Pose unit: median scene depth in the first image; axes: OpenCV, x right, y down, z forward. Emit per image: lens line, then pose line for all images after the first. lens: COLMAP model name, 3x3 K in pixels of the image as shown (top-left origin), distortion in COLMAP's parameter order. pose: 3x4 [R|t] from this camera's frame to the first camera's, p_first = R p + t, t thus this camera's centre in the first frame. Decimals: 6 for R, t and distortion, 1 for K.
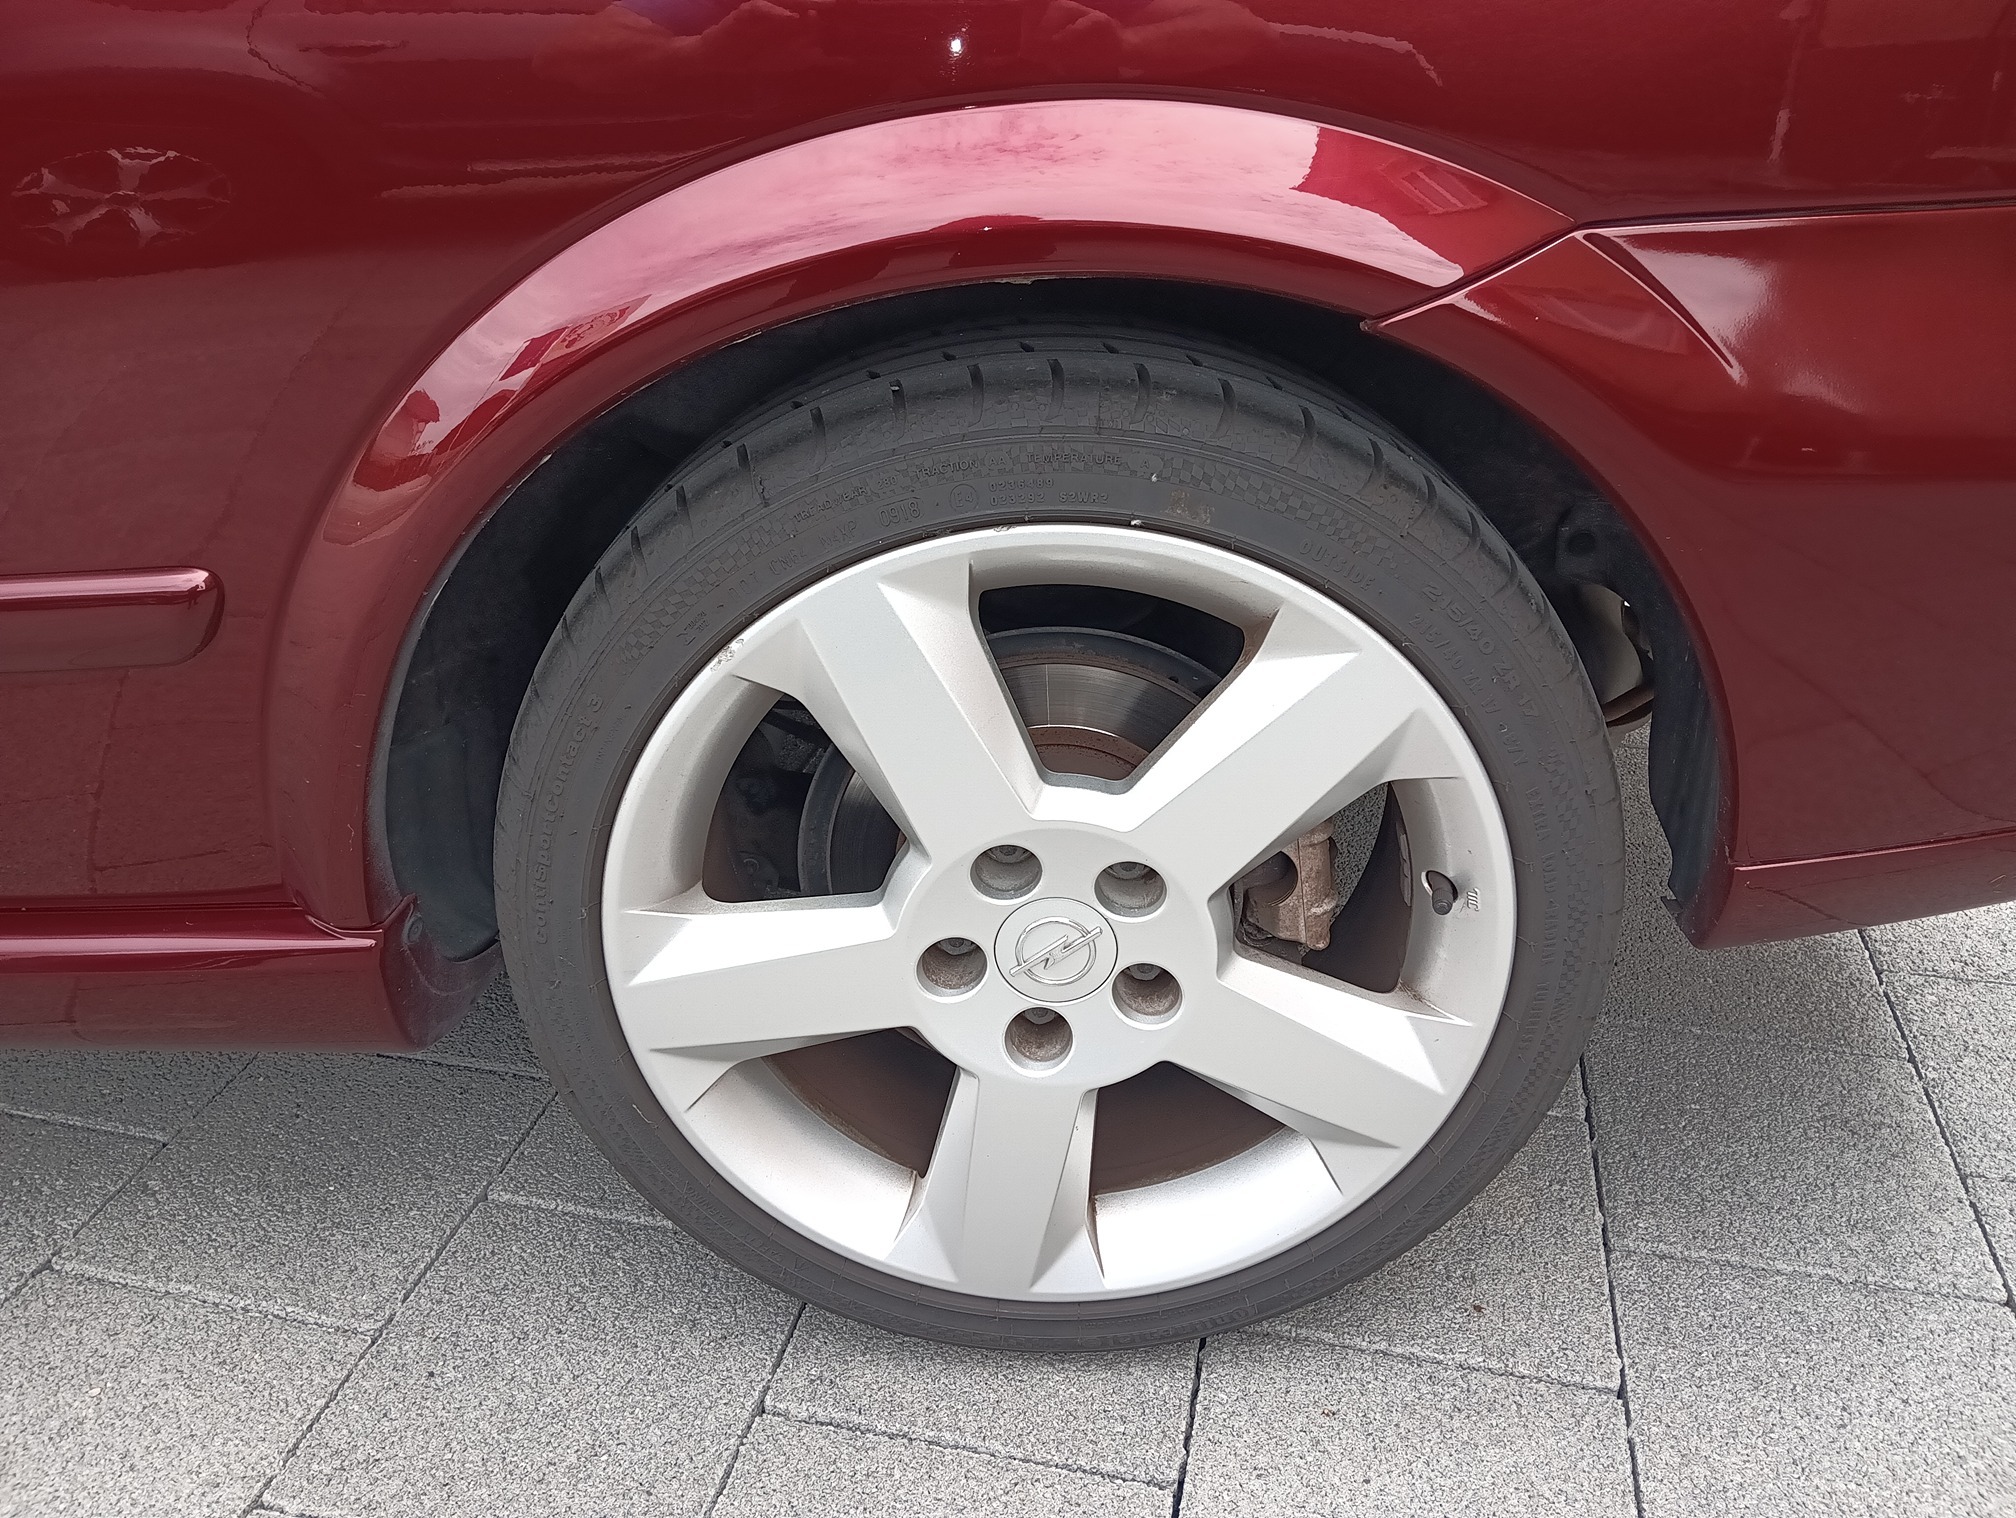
lens RADIAL K [[1607.1, 0, 1008.0], [0, 1607.1, 759.0], [0, 0, 1]] dist [-0.009594, -0.029533]
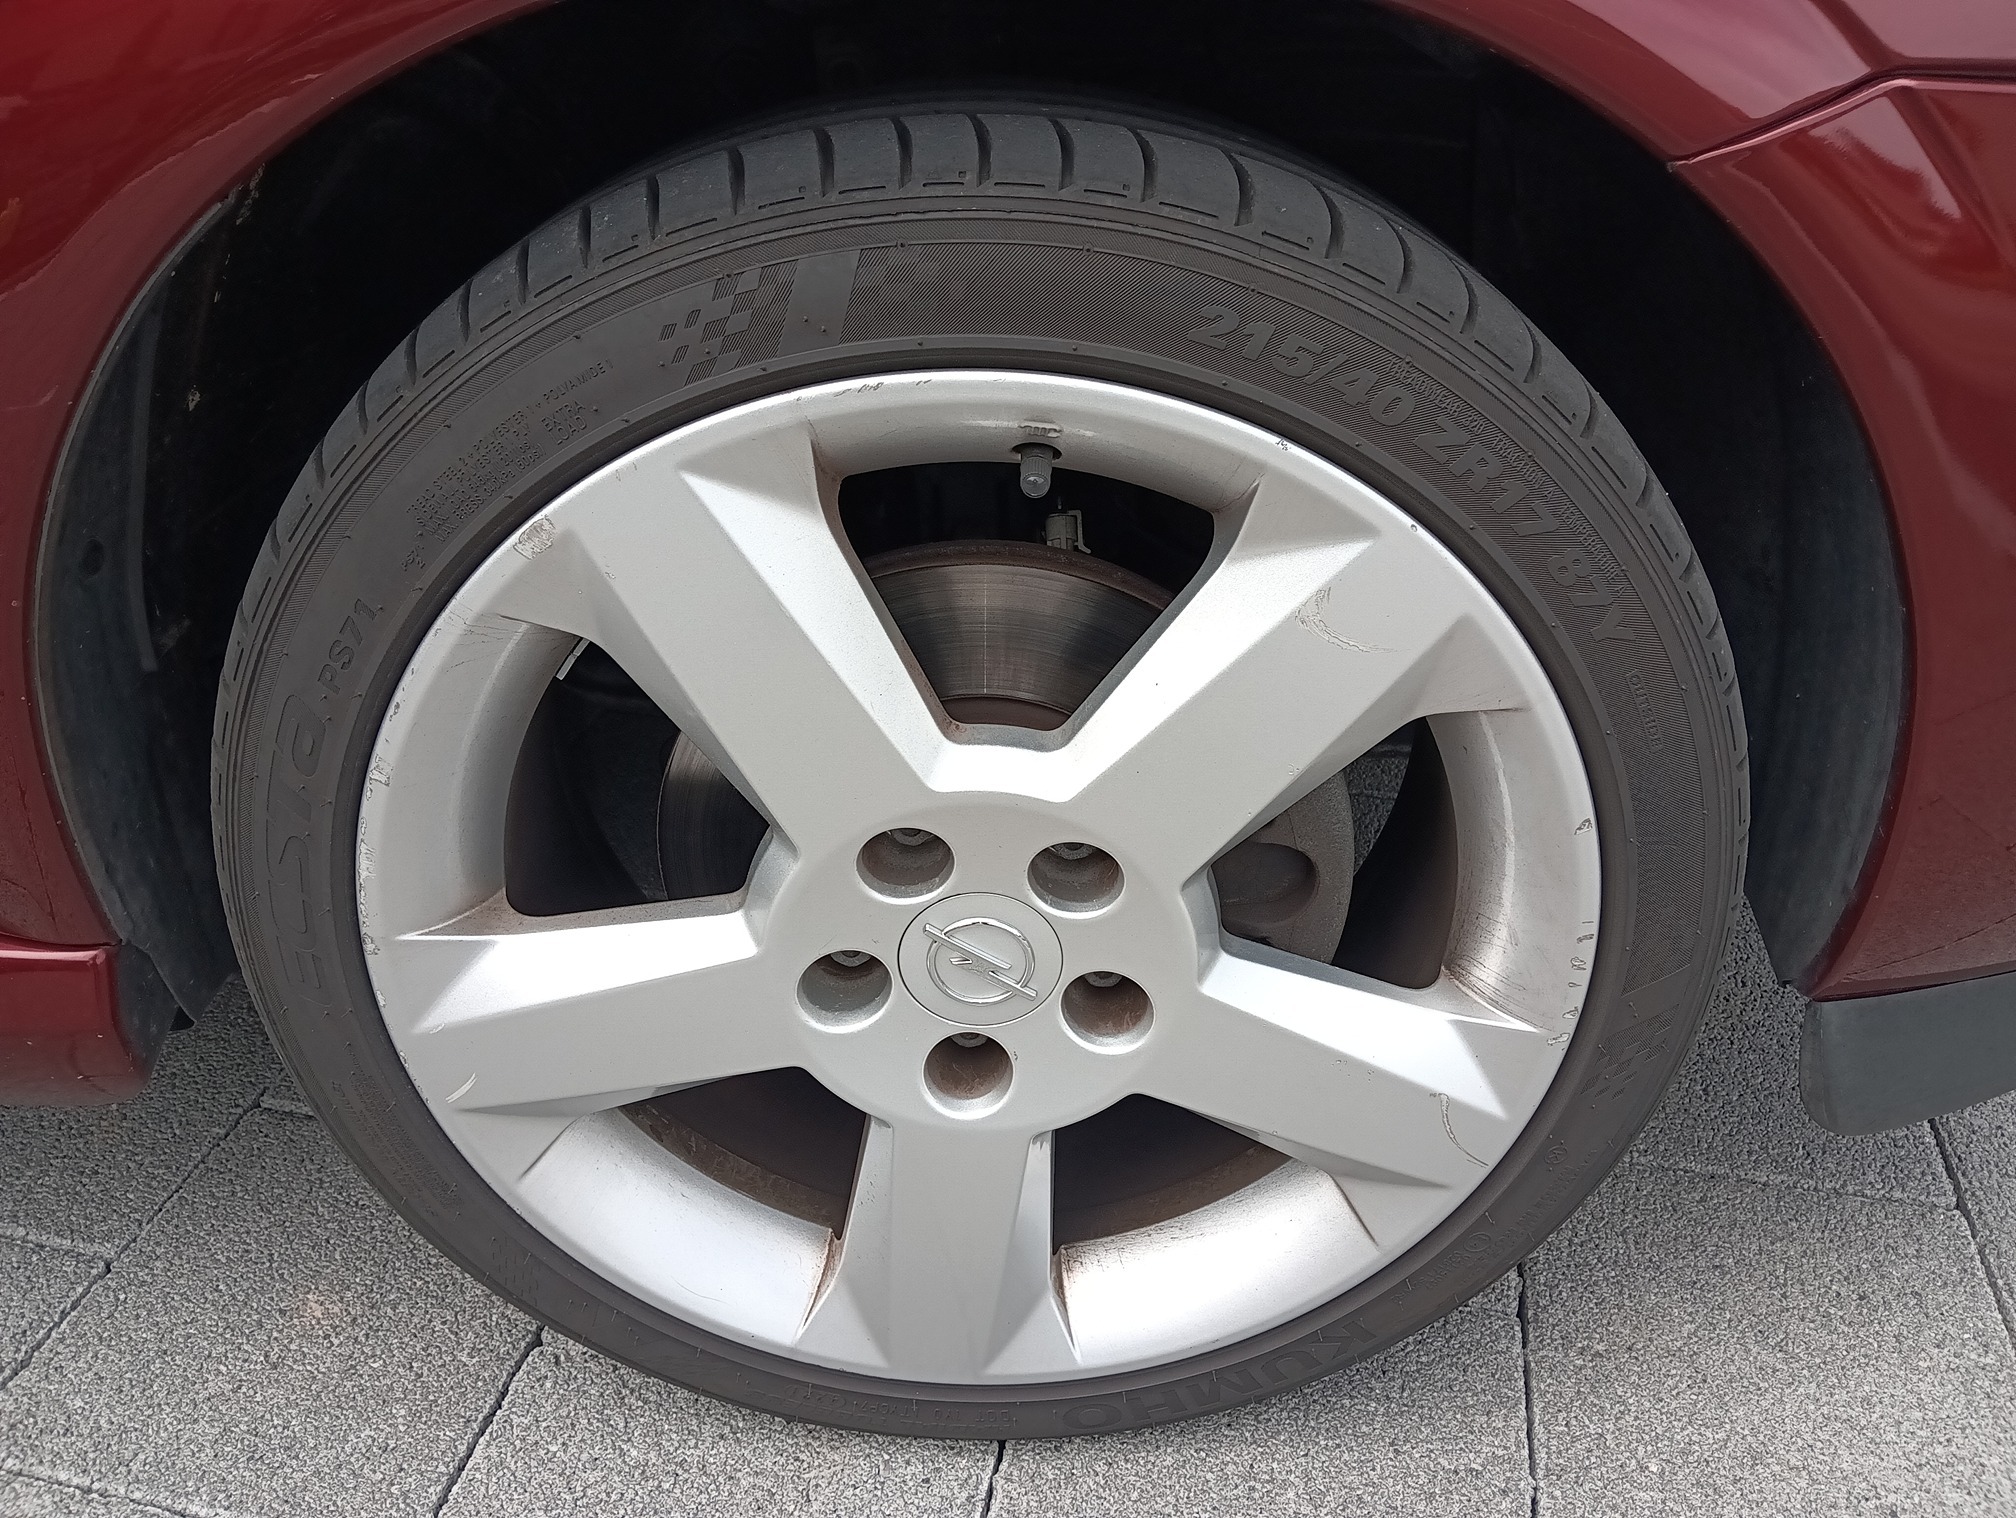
lens RADIAL K [[1607.1, 0, 1008.0], [0, 1607.1, 759.0], [0, 0, 1]] dist [-0.009594, -0.029533]
pose [[0.998890, -0.045473, -0.012268, 0.055556], [0.046109, 0.997266, 0.057745, -0.016776], [0.009609, -0.058247, 0.998256, 0.257231]]
